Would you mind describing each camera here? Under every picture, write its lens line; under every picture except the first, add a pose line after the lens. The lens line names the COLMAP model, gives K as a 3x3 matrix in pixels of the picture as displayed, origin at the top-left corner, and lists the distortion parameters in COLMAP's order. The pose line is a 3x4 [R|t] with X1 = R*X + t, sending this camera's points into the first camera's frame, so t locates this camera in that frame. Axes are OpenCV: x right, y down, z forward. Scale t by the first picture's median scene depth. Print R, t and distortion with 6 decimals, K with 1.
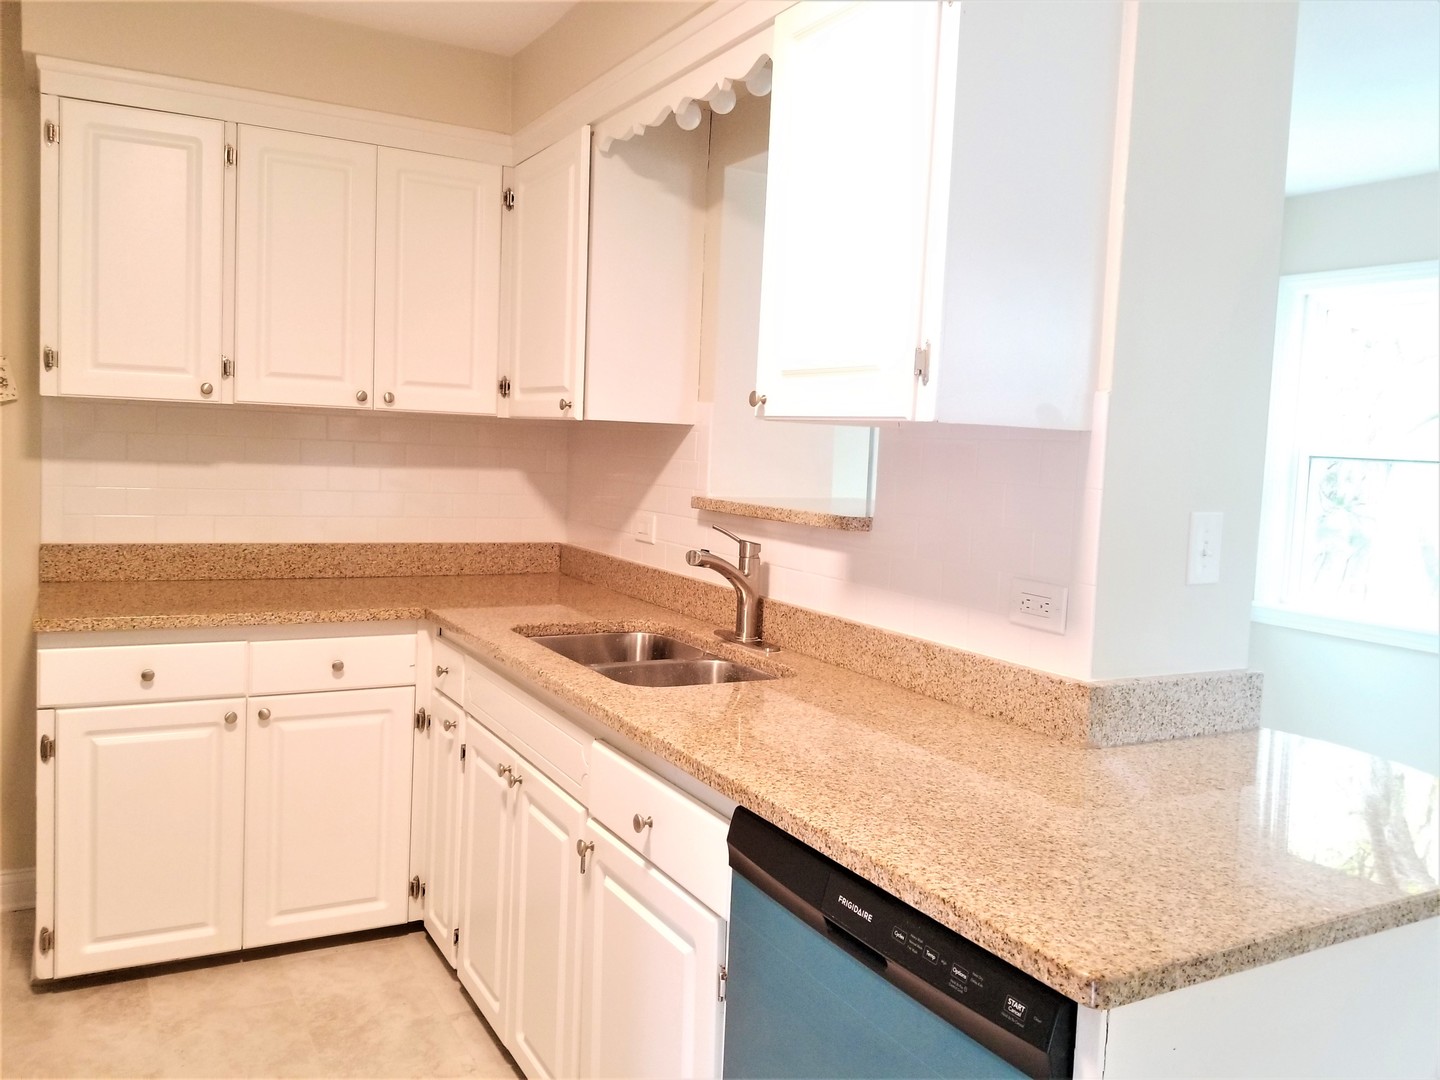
lens RADIAL K [[1153.8, 0, 720.0], [0, 1153.8, 540.0], [0, 0, 1]] dist [0.057739, -0.000800]
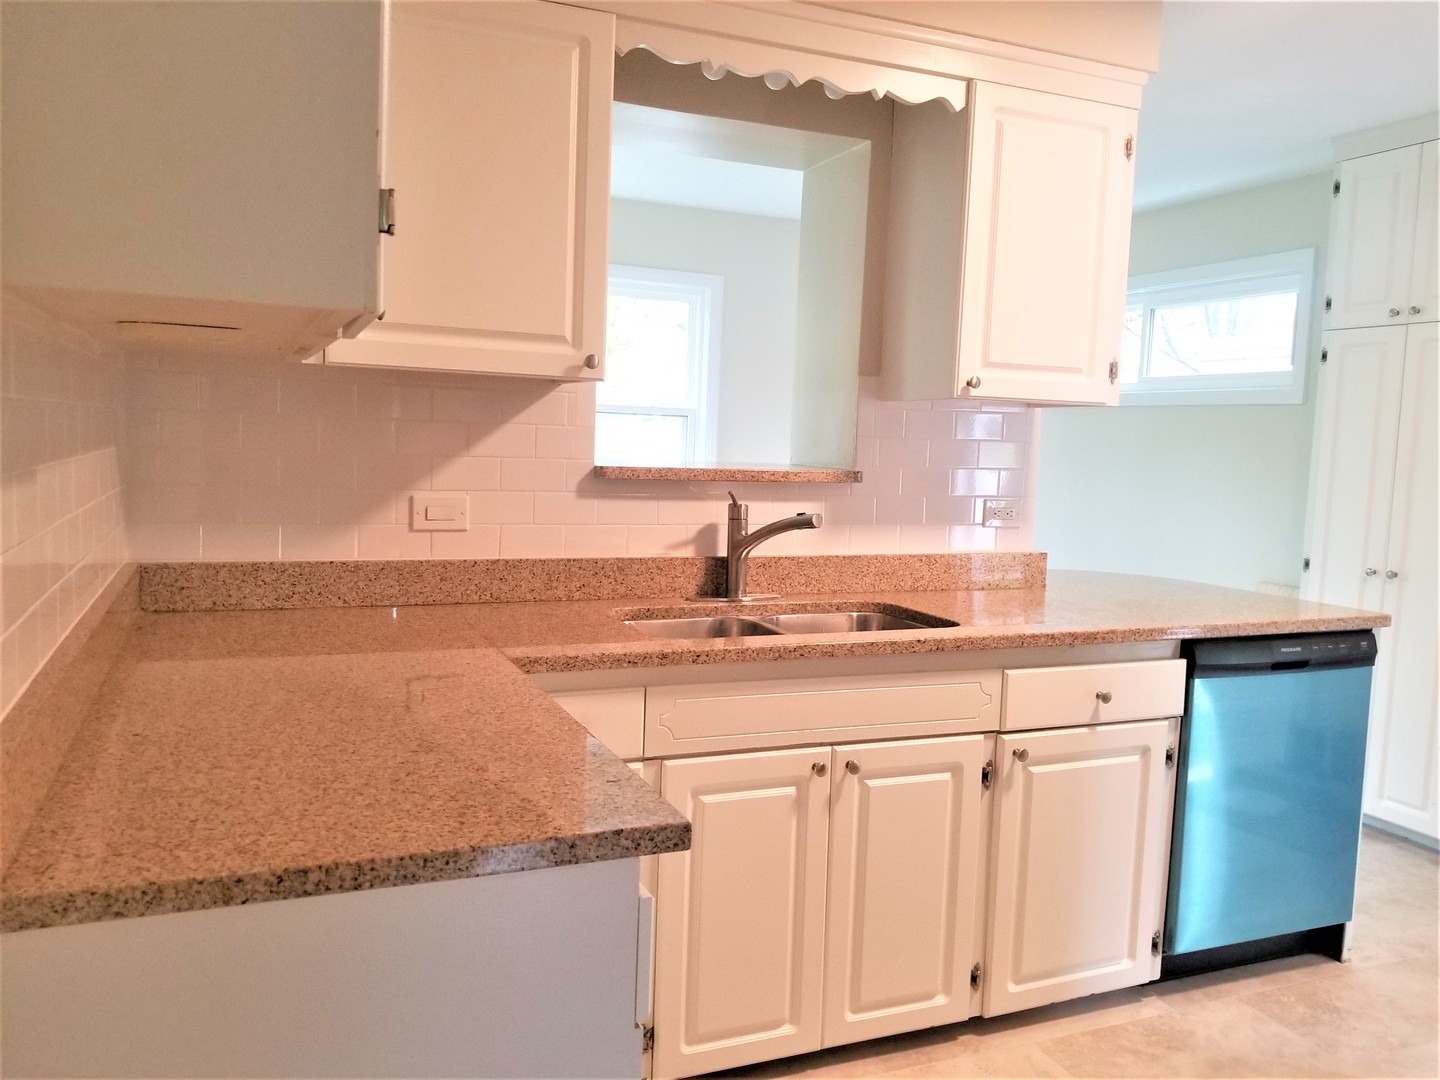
lens RADIAL K [[1111.3, 0, 713.6], [0, 1111.3, 520.7], [0, 0, 1]] dist [0.006053, 0.000141]
pose [[0.112198, -0.116832, 0.986794, -1.119500], [0.057433, 0.992166, 0.110938, -0.111493], [-0.992025, 0.044227, 0.118029, 1.026855]]
